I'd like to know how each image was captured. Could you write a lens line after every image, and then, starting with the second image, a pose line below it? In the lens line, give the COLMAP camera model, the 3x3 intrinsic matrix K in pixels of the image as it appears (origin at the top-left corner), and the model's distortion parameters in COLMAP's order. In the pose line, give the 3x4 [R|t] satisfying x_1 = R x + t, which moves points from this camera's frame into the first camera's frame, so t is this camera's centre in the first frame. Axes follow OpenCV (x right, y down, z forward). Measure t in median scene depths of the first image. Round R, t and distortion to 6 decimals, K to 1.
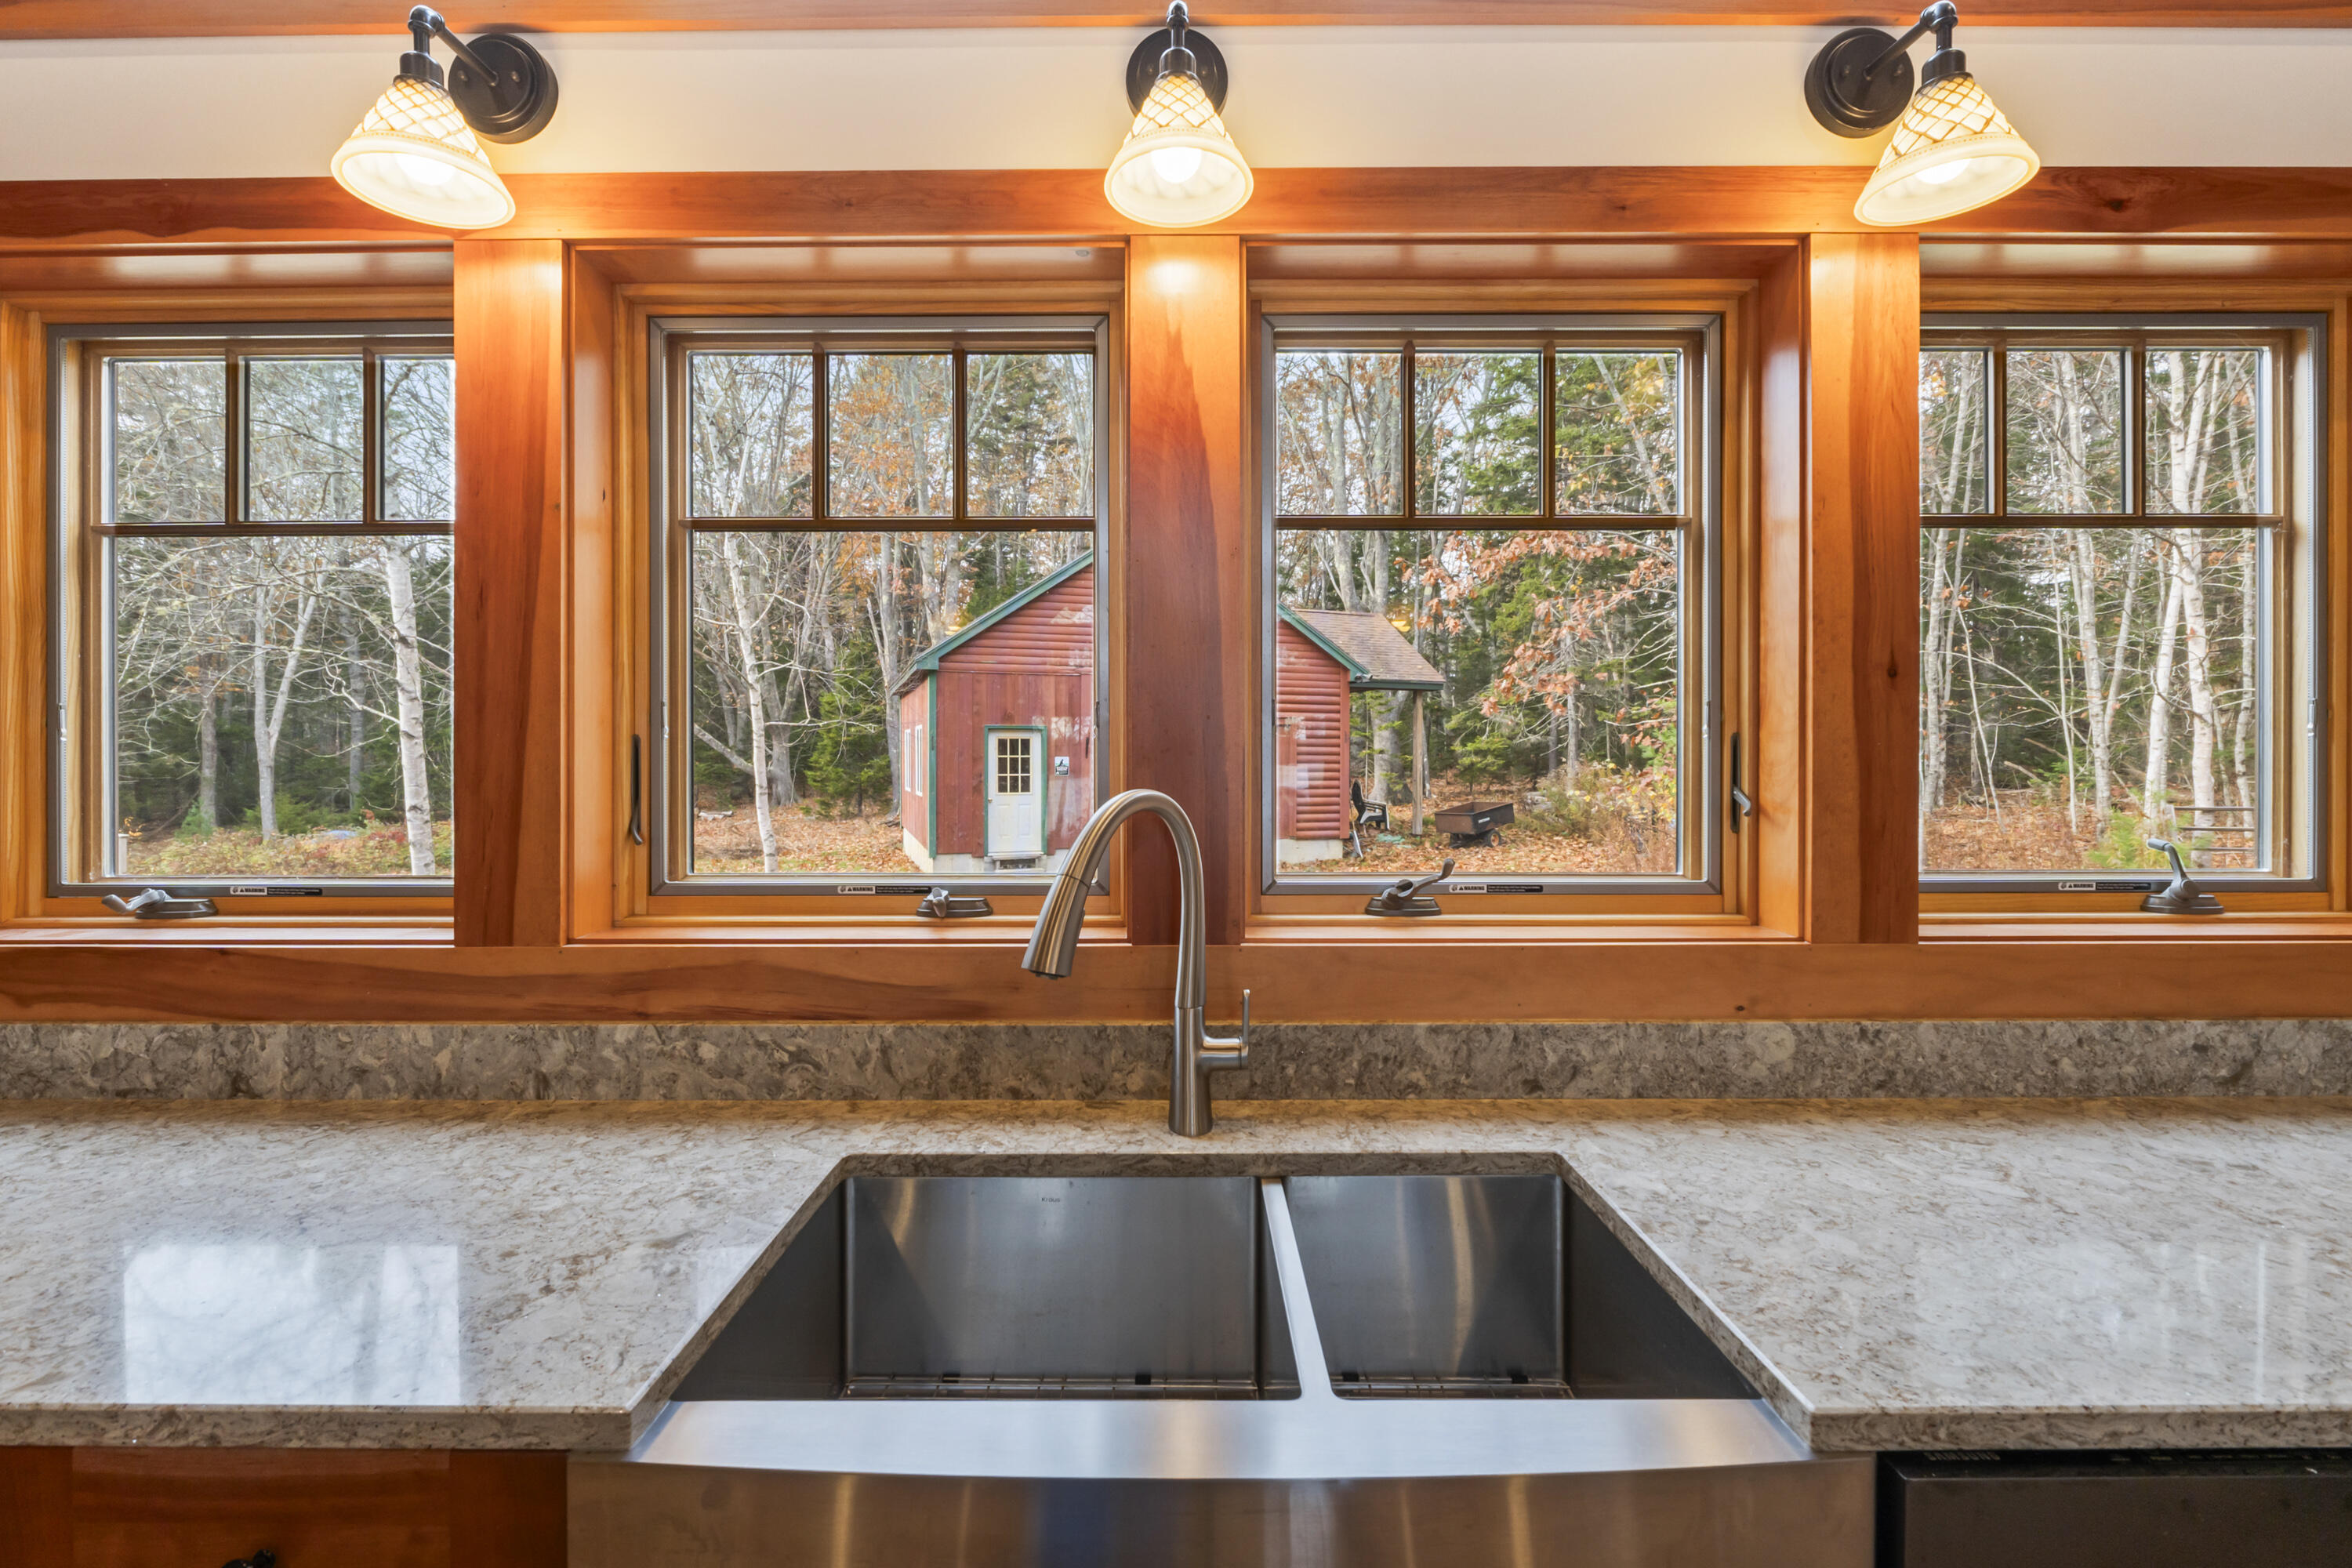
lens RADIAL K [[997.8, 0, 1178.2], [0, 997.8, 762.6], [0, 0, 1]] dist [-0.001960, -0.000451]
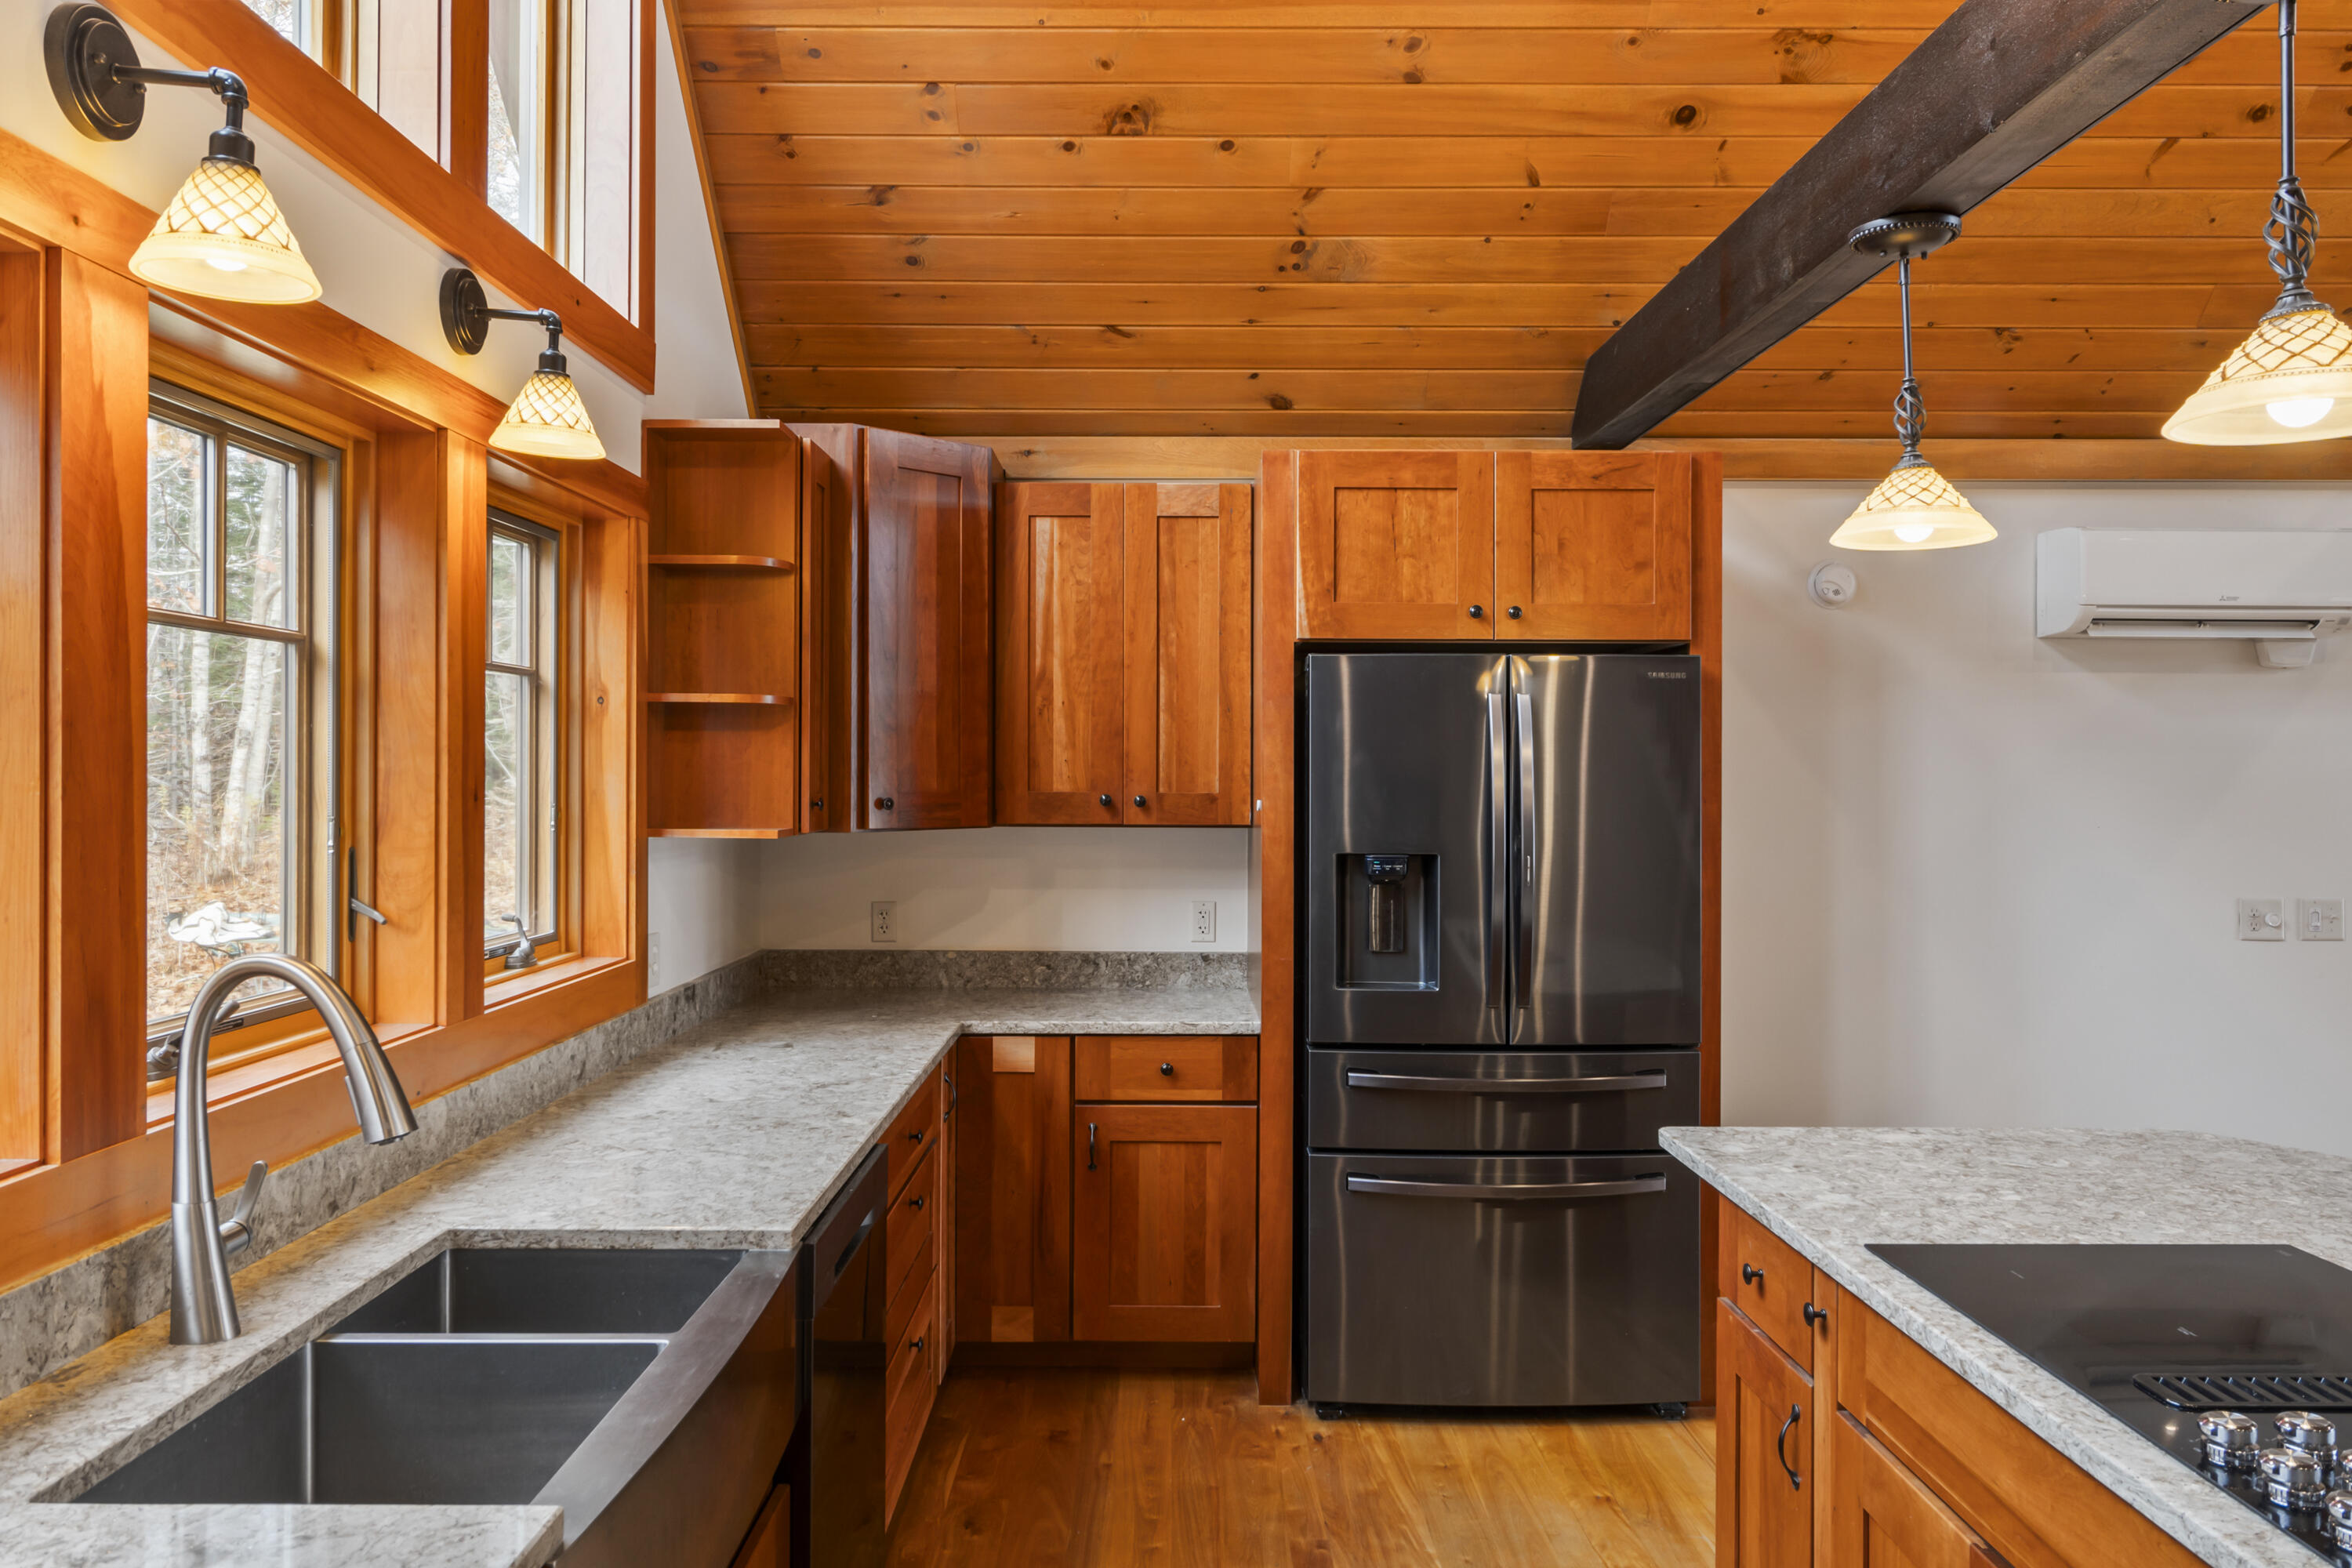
lens RADIAL K [[1728.9, 0, 1167.3], [0, 1728.9, 748.7], [0, 0, 1]] dist [0.418370, 0.000145]
pose [[-0.001961, 0.013556, 0.999906, -1.454606], [0.002212, 0.999906, -0.013551, -0.107049], [-0.999996, 0.002185, -0.001991, 0.133828]]
